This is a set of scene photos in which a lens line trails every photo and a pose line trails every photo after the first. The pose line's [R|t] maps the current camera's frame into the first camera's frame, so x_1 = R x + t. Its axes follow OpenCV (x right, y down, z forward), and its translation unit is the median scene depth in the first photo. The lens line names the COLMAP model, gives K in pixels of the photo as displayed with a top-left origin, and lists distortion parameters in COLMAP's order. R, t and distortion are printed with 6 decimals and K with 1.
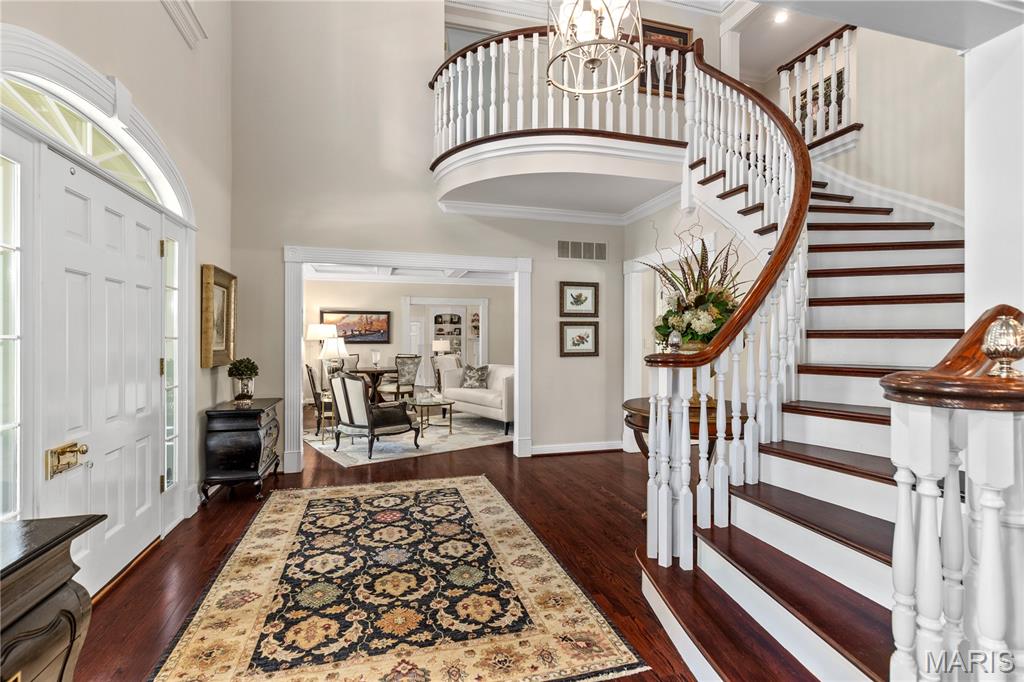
lens RADIAL K [[479.9, 0, 513.7], [0, 479.9, 341.9], [0, 0, 1]] dist [-0.003919, -0.000206]
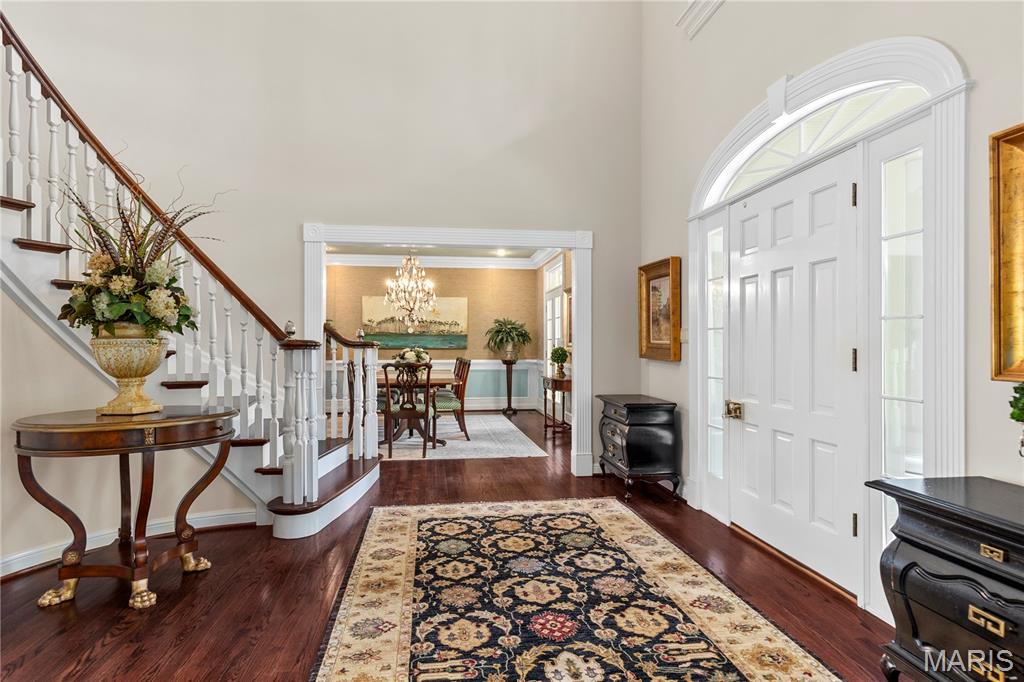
lens RADIAL K [[584.0, 0, 512.1], [0, 584.0, 342.7], [0, 0, 1]] dist [0.000168, -0.000034]
pose [[-0.989909, -0.000049, 0.141702, -0.368817], [0.000229, 0.999998, 0.001943, 0.024646], [-0.141701, 0.001956, -0.989908, 2.017595]]
